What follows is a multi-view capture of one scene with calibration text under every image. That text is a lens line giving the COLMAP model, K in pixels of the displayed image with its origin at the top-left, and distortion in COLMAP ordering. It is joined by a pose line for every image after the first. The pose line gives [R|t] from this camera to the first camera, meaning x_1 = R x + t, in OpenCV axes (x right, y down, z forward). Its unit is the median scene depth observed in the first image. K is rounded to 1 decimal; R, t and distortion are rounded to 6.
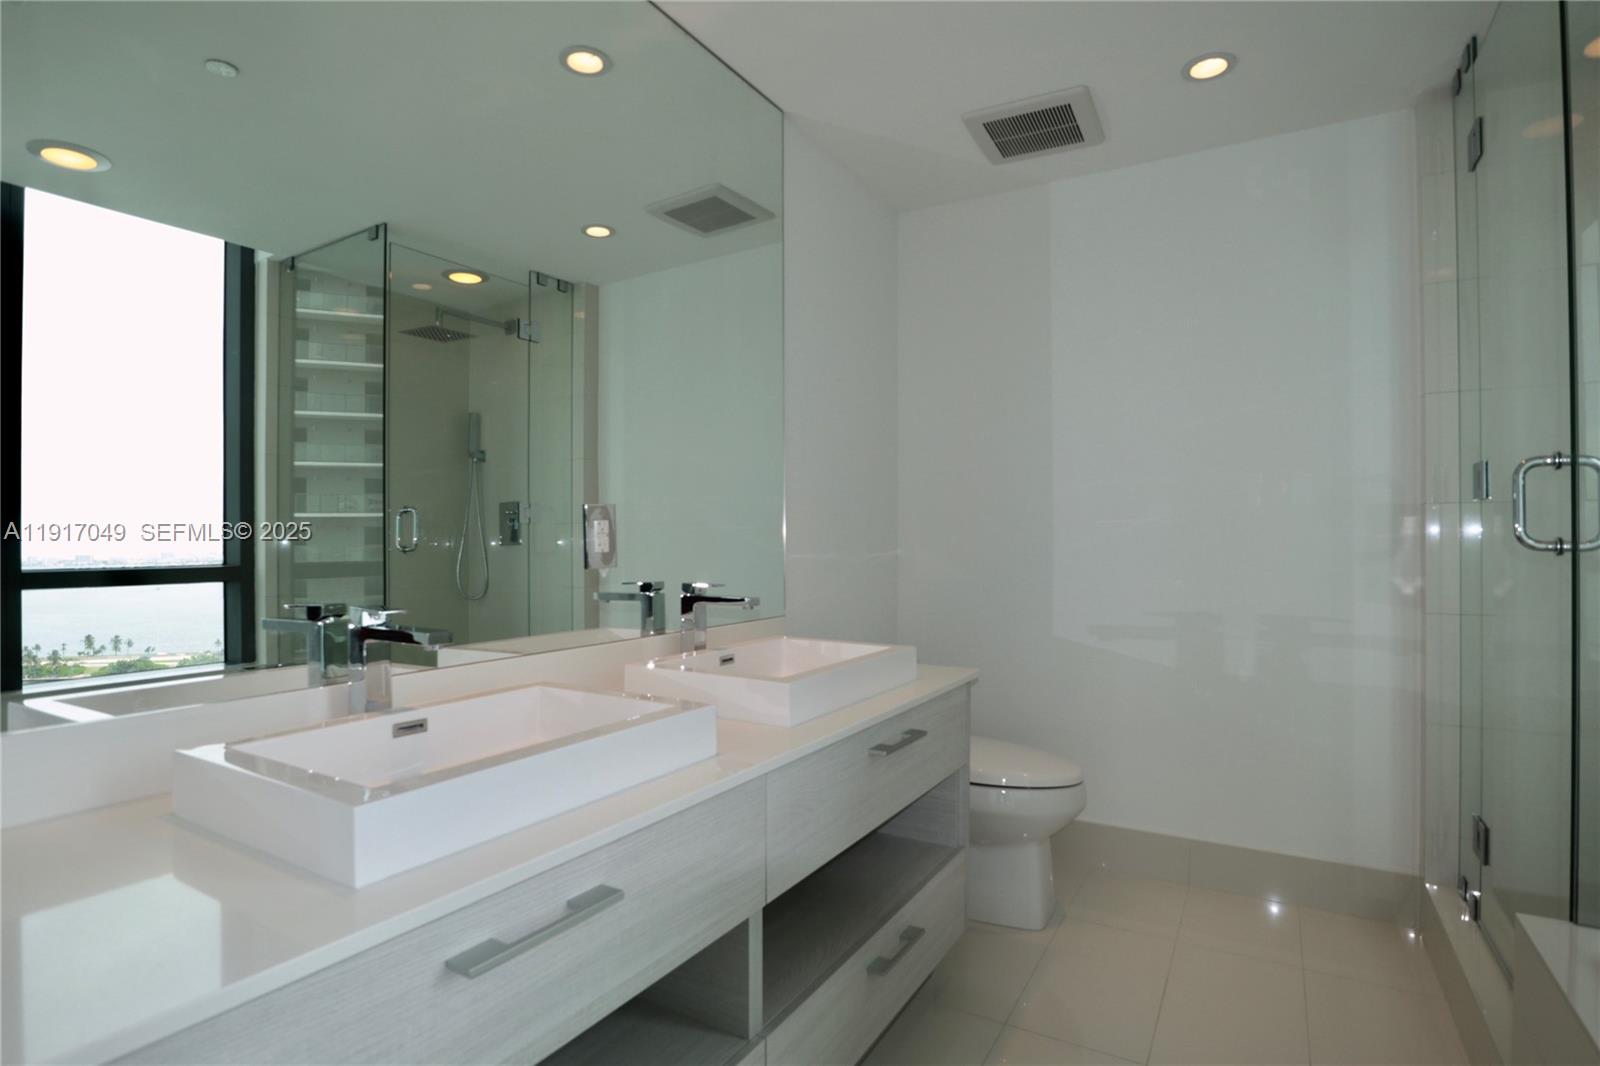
lens RADIAL K [[806.2, 0, 800.0], [0, 806.2, 533.0], [0, 0, 1]] dist [-0.045600, 0.013540]
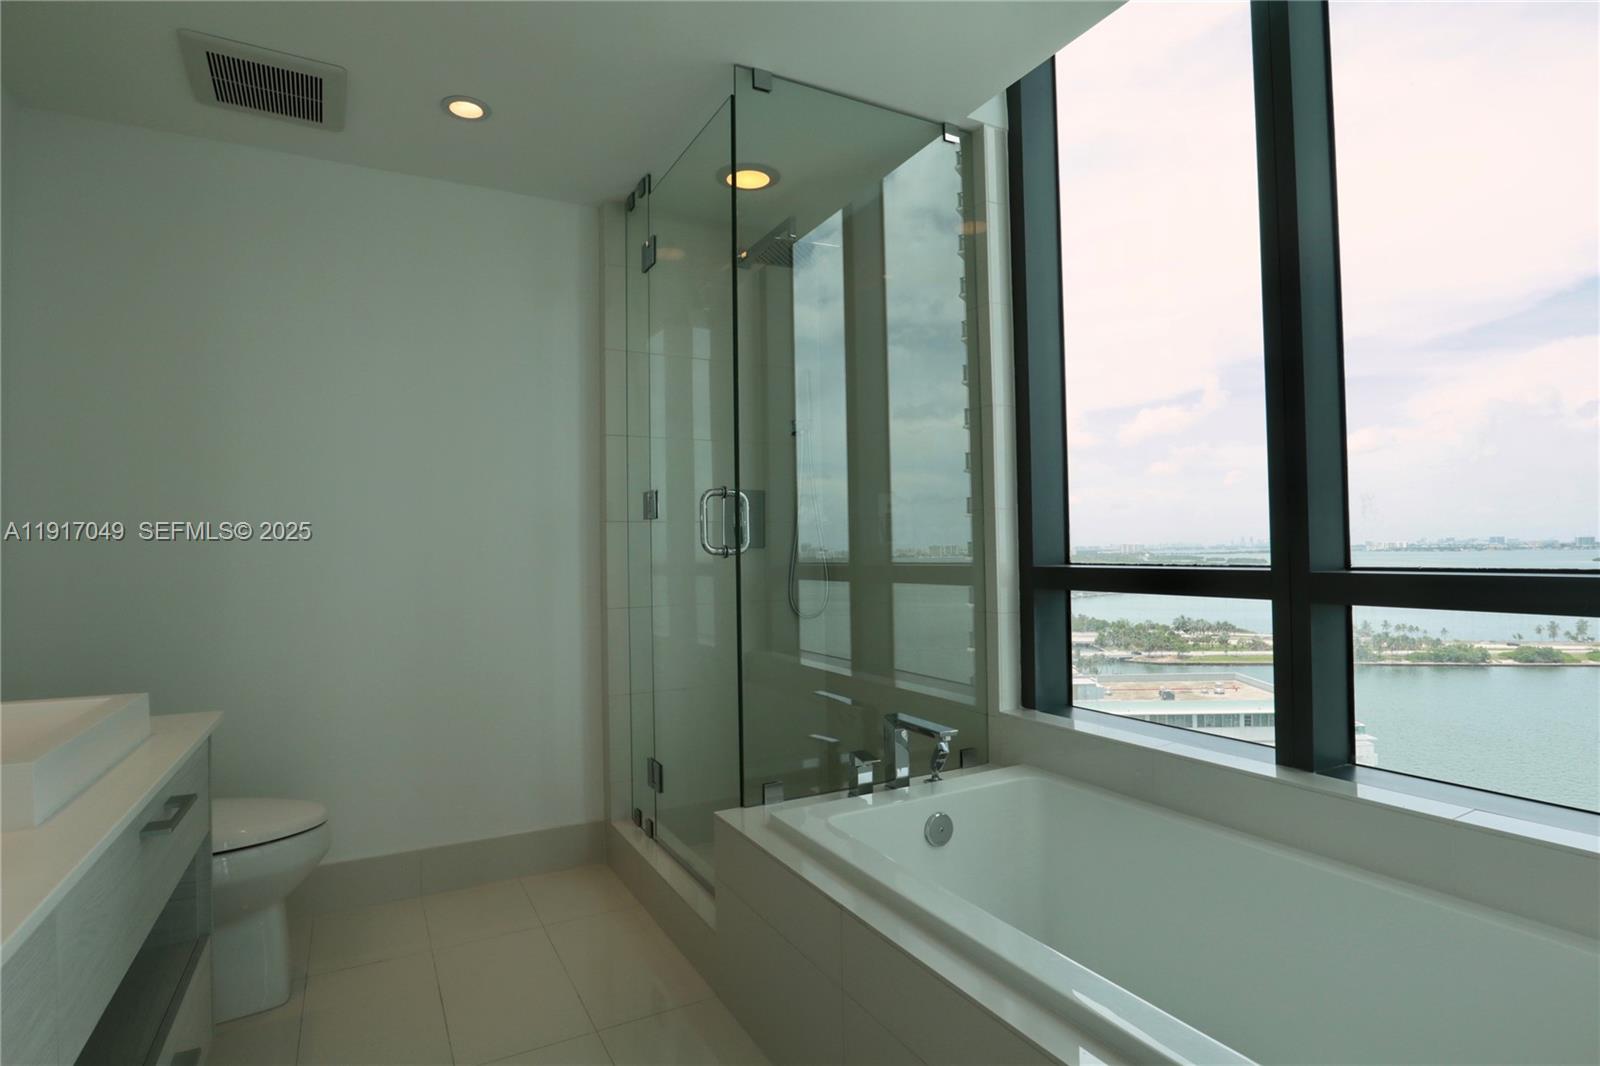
lens RADIAL K [[806.2, 0, 800.0], [0, 806.2, 533.0], [0, 0, 1]] dist [-0.045600, 0.013540]
pose [[0.512250, 0.009217, 0.858787, -0.168371], [0.011491, 0.999779, -0.017585, 0.007842], [-0.858760, 0.018876, 0.512031, 0.077008]]
